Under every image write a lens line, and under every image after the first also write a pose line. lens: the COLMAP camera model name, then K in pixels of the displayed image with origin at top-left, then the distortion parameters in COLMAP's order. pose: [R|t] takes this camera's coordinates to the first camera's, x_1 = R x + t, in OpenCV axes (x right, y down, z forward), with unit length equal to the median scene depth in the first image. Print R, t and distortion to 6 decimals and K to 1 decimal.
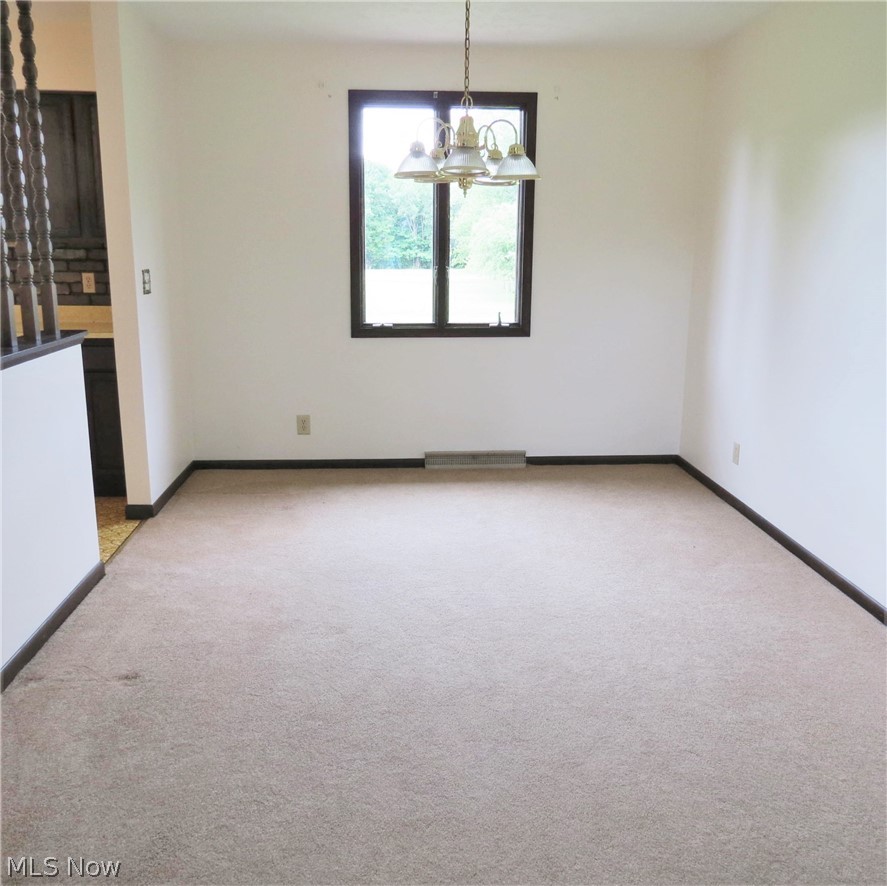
lens RADIAL K [[833.3, 0, 443.5], [0, 833.3, 443.0], [0, 0, 1]] dist [0.018067, 0.006493]
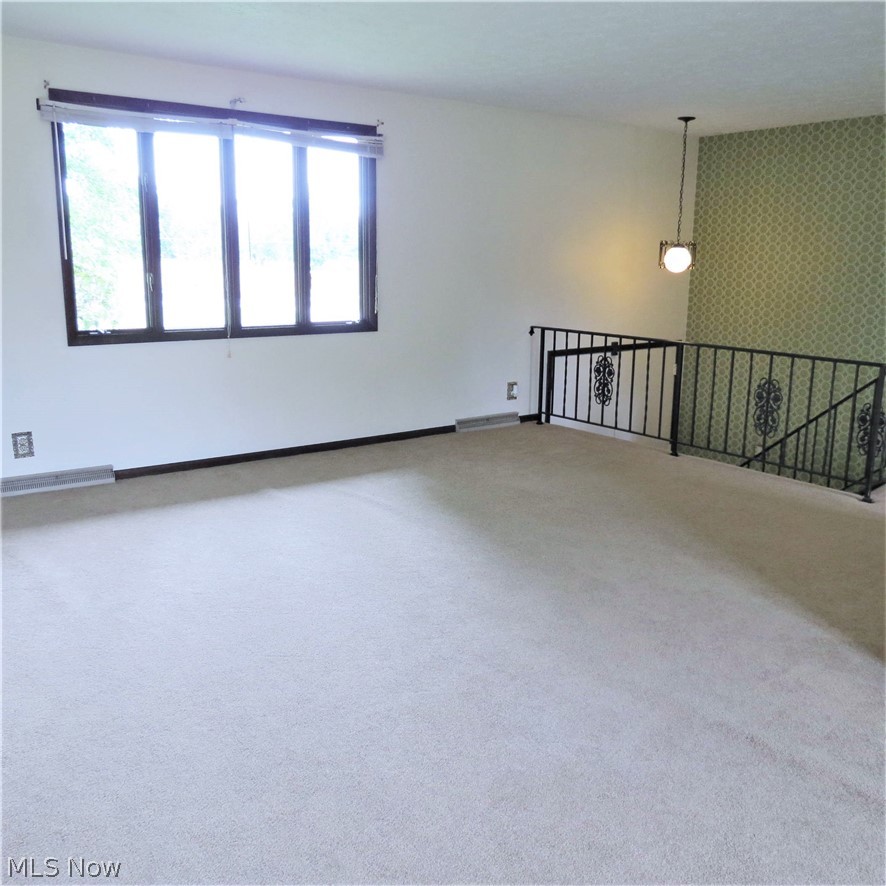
lens RADIAL K [[832.3, 0, 443.0], [0, 832.3, 443.0], [0, 0, 1]] dist [0.018067, 0.006493]
pose [[0.846090, -0.103367, 0.522921, -0.348817], [0.106439, 0.994023, 0.024272, 0.006735], [-0.522304, 0.035123, 0.852036, -0.032367]]
